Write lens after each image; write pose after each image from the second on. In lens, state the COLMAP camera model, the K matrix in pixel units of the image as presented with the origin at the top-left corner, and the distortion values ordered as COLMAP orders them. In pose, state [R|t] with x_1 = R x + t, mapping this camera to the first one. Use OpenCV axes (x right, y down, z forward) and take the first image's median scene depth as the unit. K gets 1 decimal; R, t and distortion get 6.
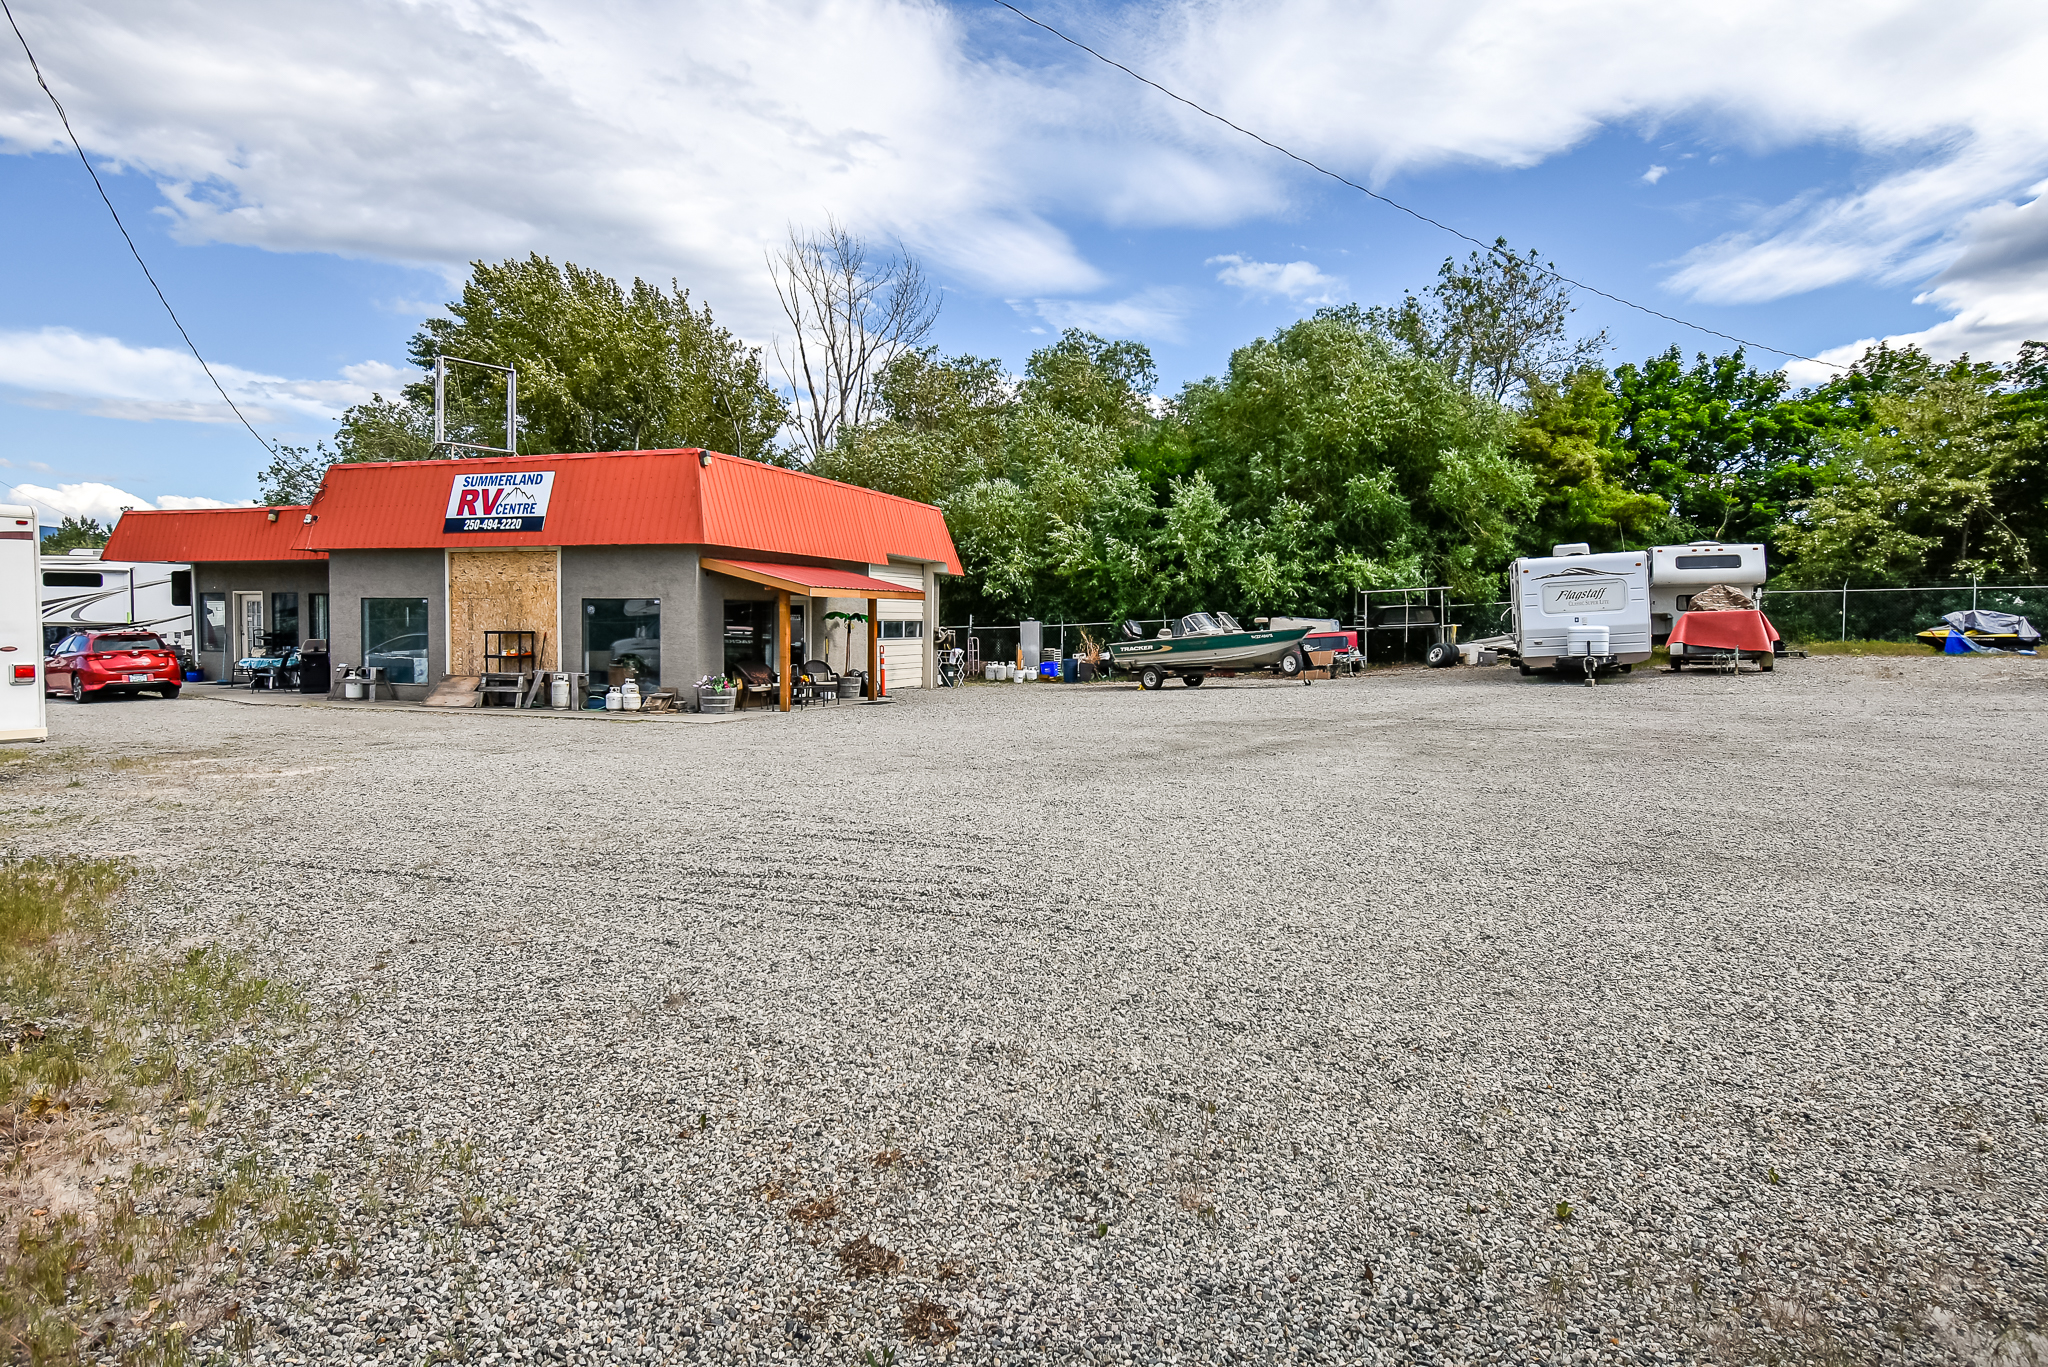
lens RADIAL K [[1231.1, 0, 1055.1], [0, 1231.1, 662.7], [0, 0, 1]] dist [-0.014975, -0.003941]
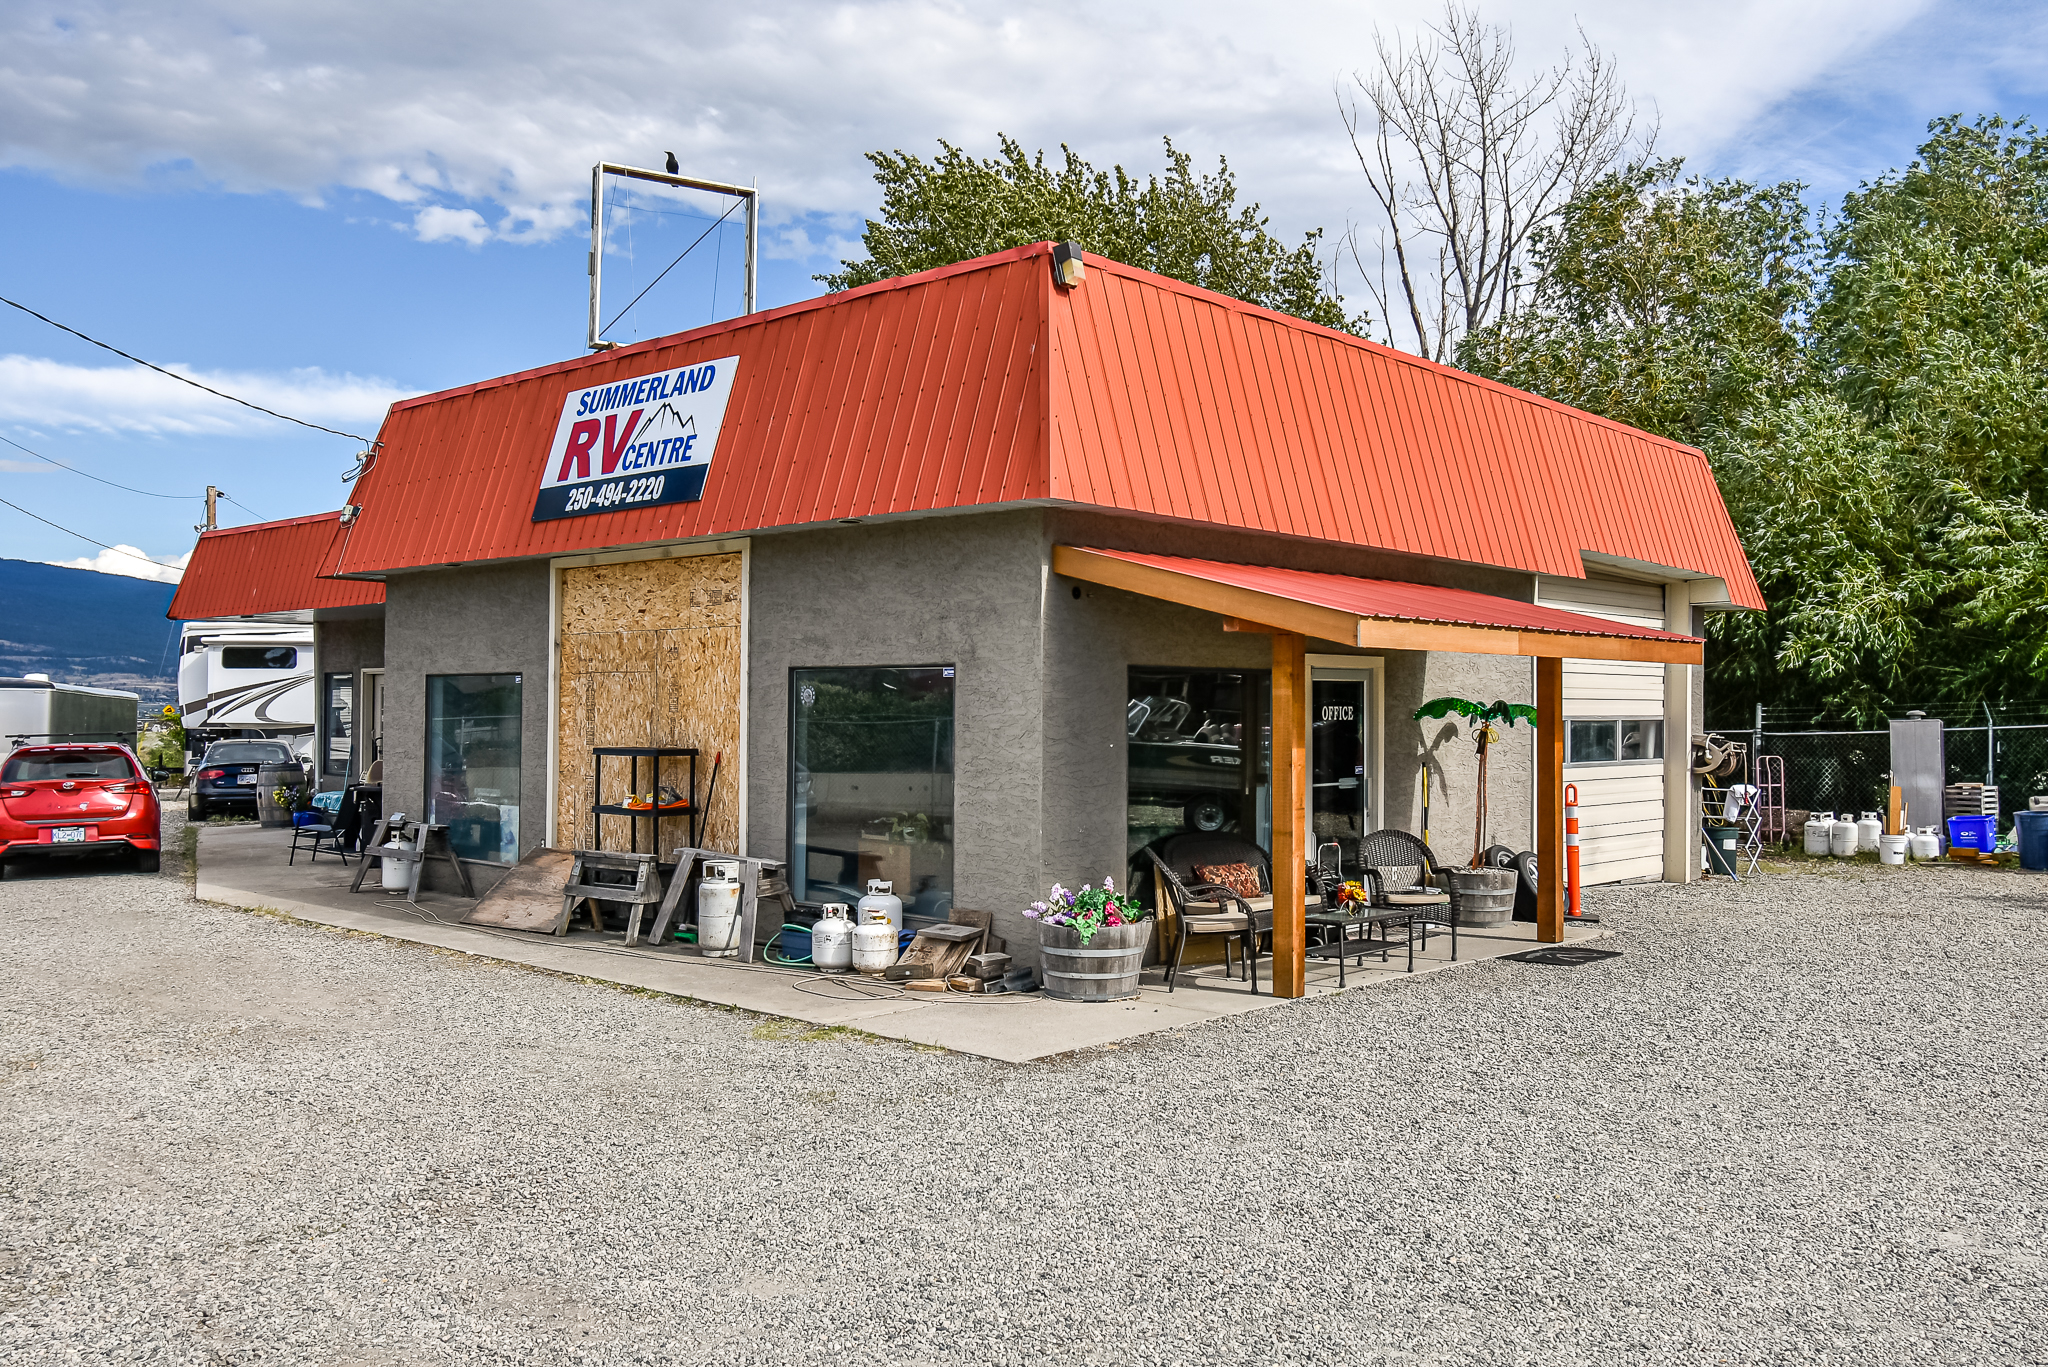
lens RADIAL K [[1752.2, 0, 1019.1], [0, 1752.2, 666.7], [0, 0, 1]] dist [0.000538, 0.012504]
pose [[0.910671, -0.014211, -0.412889, -0.082548], [-0.011399, 0.998163, -0.059498, -0.018970], [0.412976, 0.058890, 0.908836, 0.496652]]
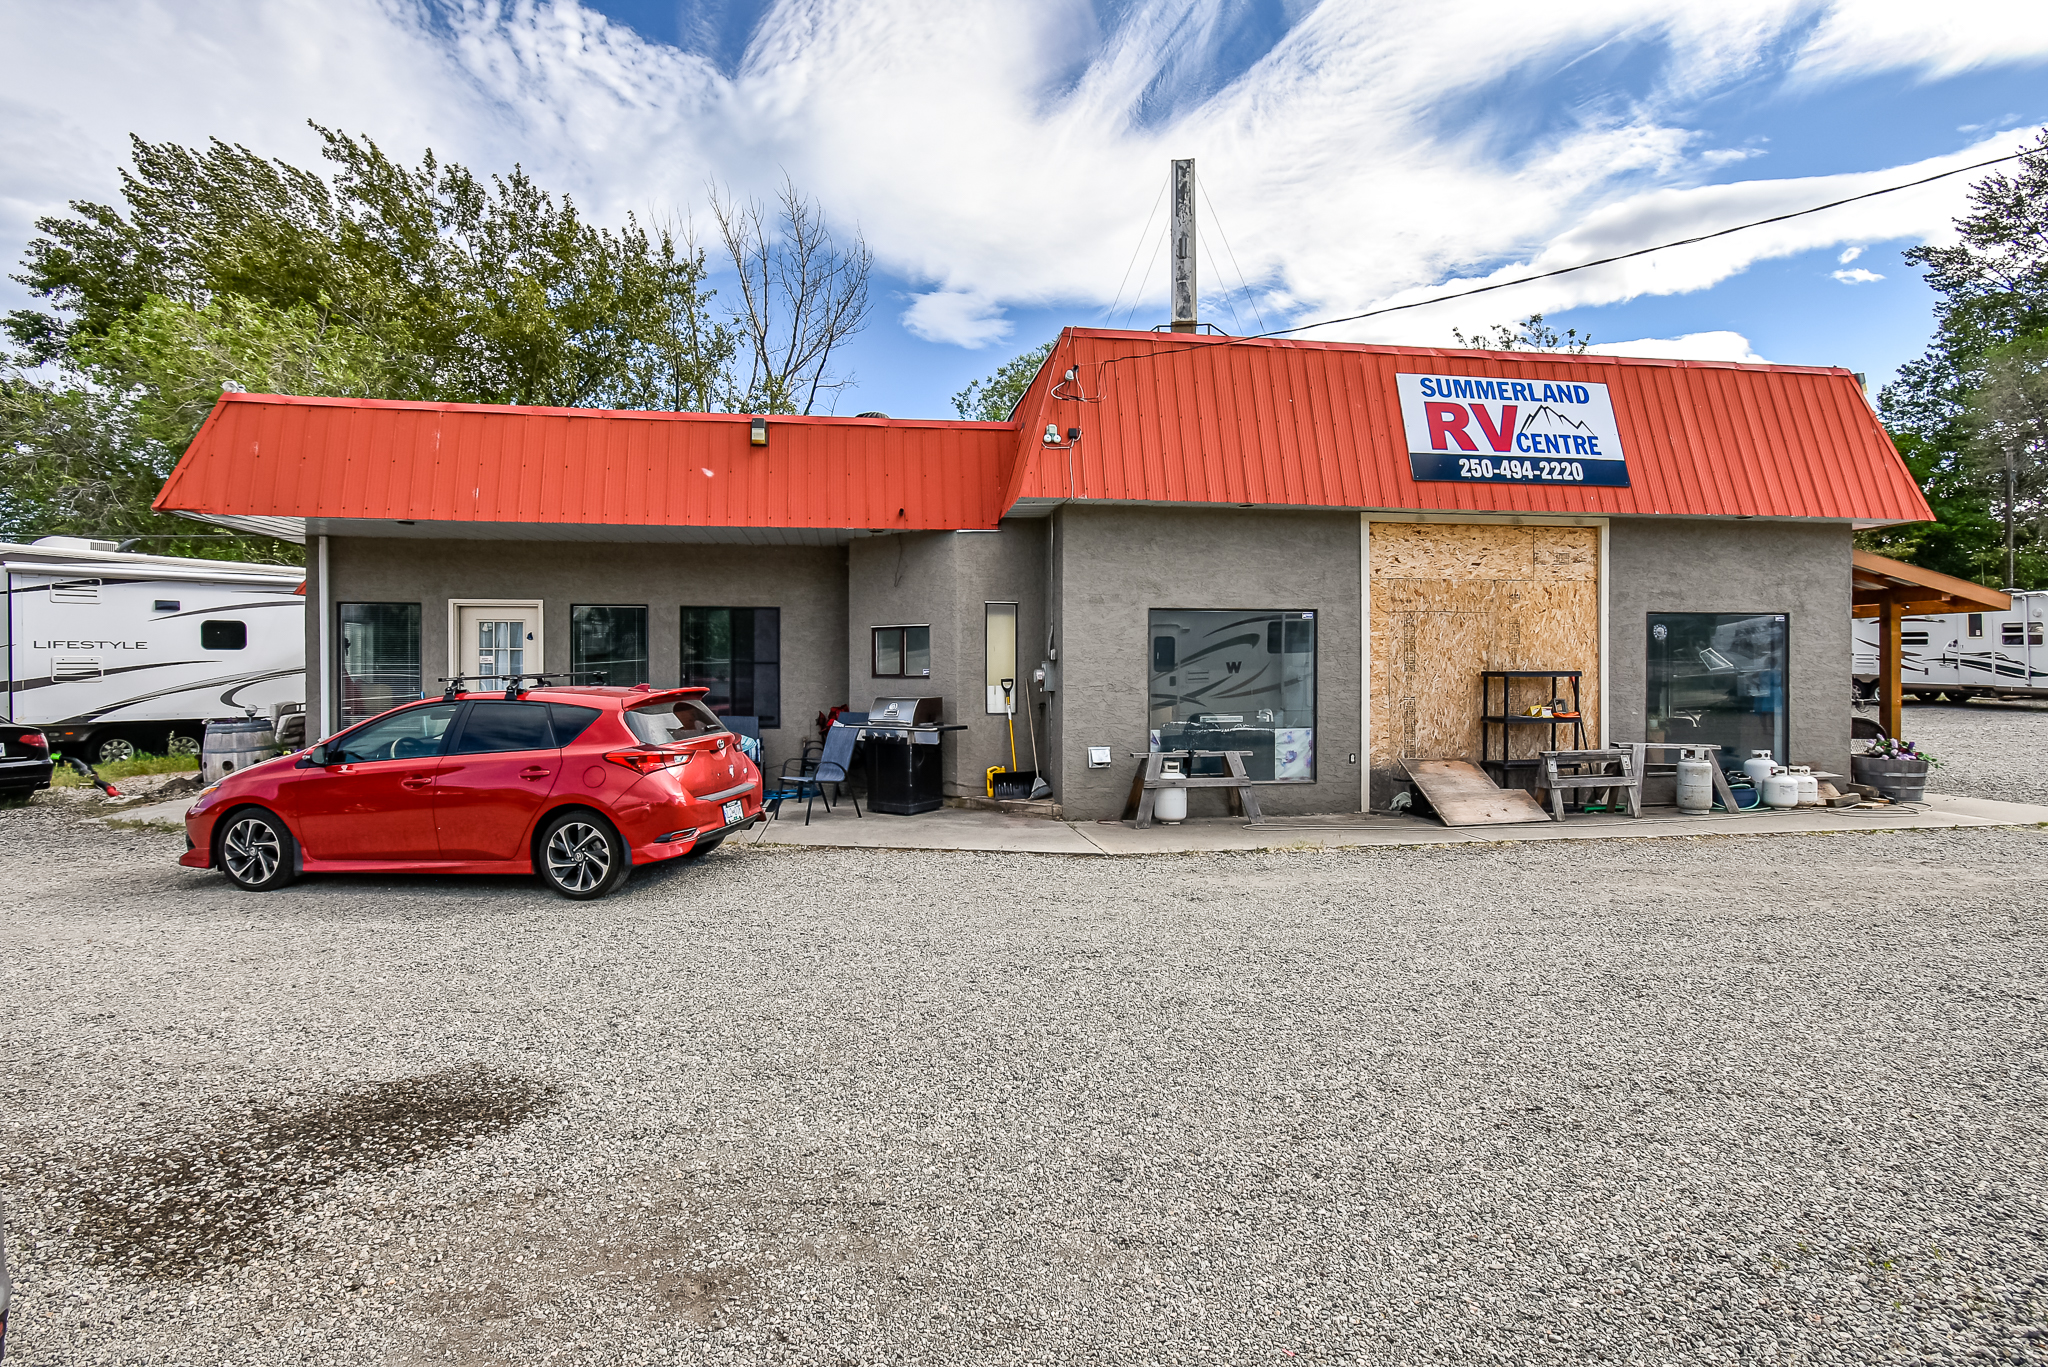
lens RADIAL K [[1061.0, 0, 1017.1], [0, 1061.0, 671.7], [0, 0, 1]] dist [-0.019501, -0.000376]
pose [[0.881121, -0.012628, 0.472723, -0.834487], [0.026667, 0.999380, -0.023009, -0.020308], [-0.472139, 0.032880, 0.880911, 0.678625]]
